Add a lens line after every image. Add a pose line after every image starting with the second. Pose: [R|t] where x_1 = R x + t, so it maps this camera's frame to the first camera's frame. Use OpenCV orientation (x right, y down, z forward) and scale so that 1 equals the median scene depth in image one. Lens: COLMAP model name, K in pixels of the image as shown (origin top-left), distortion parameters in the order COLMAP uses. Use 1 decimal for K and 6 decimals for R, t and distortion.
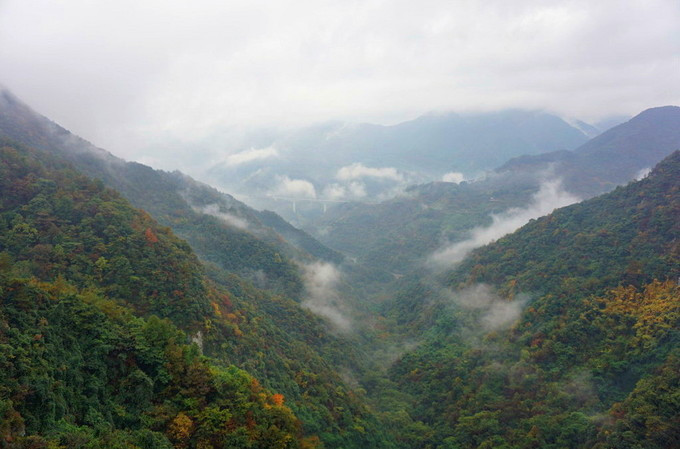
lens RADIAL K [[468.0, 0, 331.2], [0, 468.0, 231.2], [0, 0, 1]] dist [-0.045729, 0.032315]
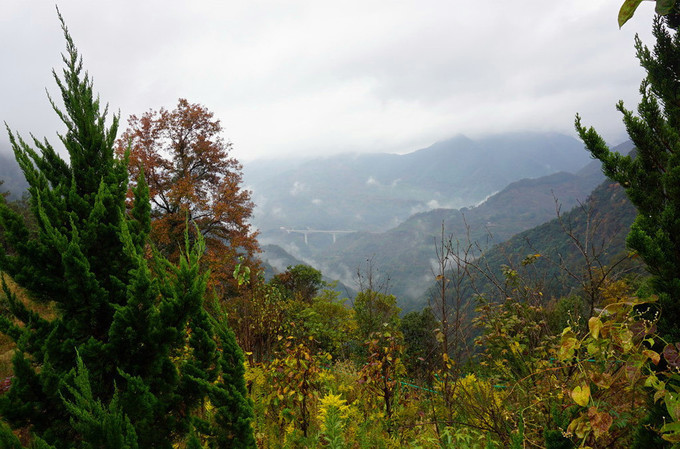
lens RADIAL K [[468.0, 0, 338.1], [0, 468.0, 226.7], [0, 0, 1]] dist [-0.045729, 0.032315]
pose [[0.998090, -0.042302, -0.045031, 0.160420], [0.039078, 0.996766, -0.070220, -0.007518], [0.047856, 0.068326, 0.996515, -0.159871]]
